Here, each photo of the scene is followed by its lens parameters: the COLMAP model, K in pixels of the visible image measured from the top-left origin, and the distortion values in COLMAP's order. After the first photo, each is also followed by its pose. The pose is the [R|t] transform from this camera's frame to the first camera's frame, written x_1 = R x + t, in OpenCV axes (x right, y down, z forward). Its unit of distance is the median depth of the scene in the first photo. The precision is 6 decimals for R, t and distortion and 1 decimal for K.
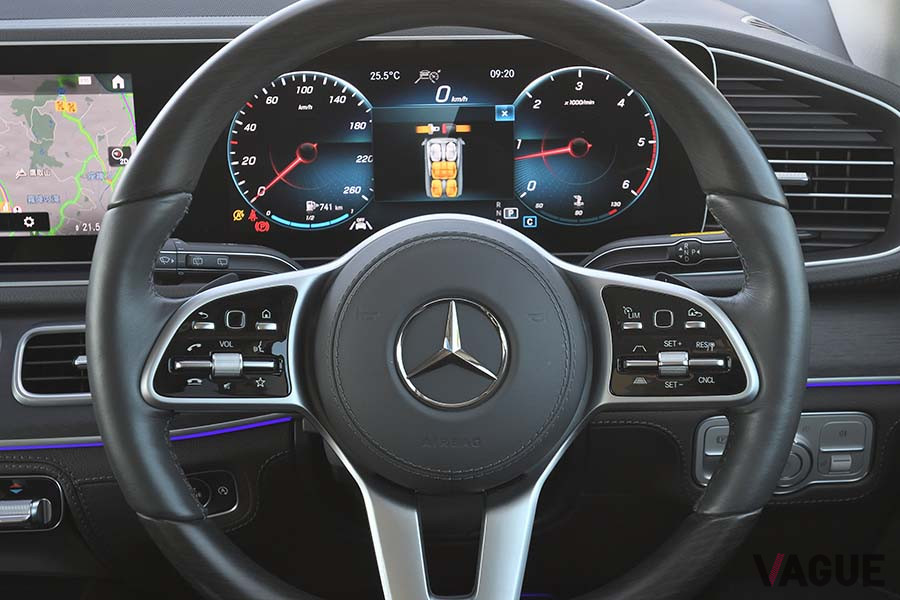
lens RADIAL K [[1303.6, 0, 450.0], [0, 1303.6, 300.0], [0, 0, 1]] dist [0.035794, 0.060595]
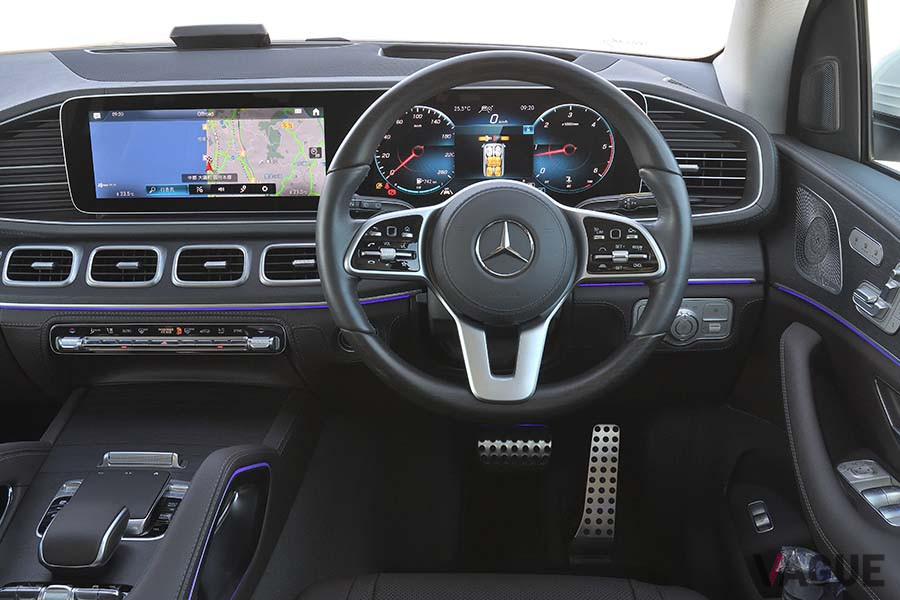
lens RADIAL K [[972.9, 0, 404.9], [0, 972.9, 298.9], [0, 0, 1]] dist [-0.012654, 0.010888]
pose [[0.998460, 0.014262, -0.053614, -0.053130], [-0.014061, 0.999893, 0.004119, 0.087277], [0.053667, -0.003359, 0.998553, -0.350261]]
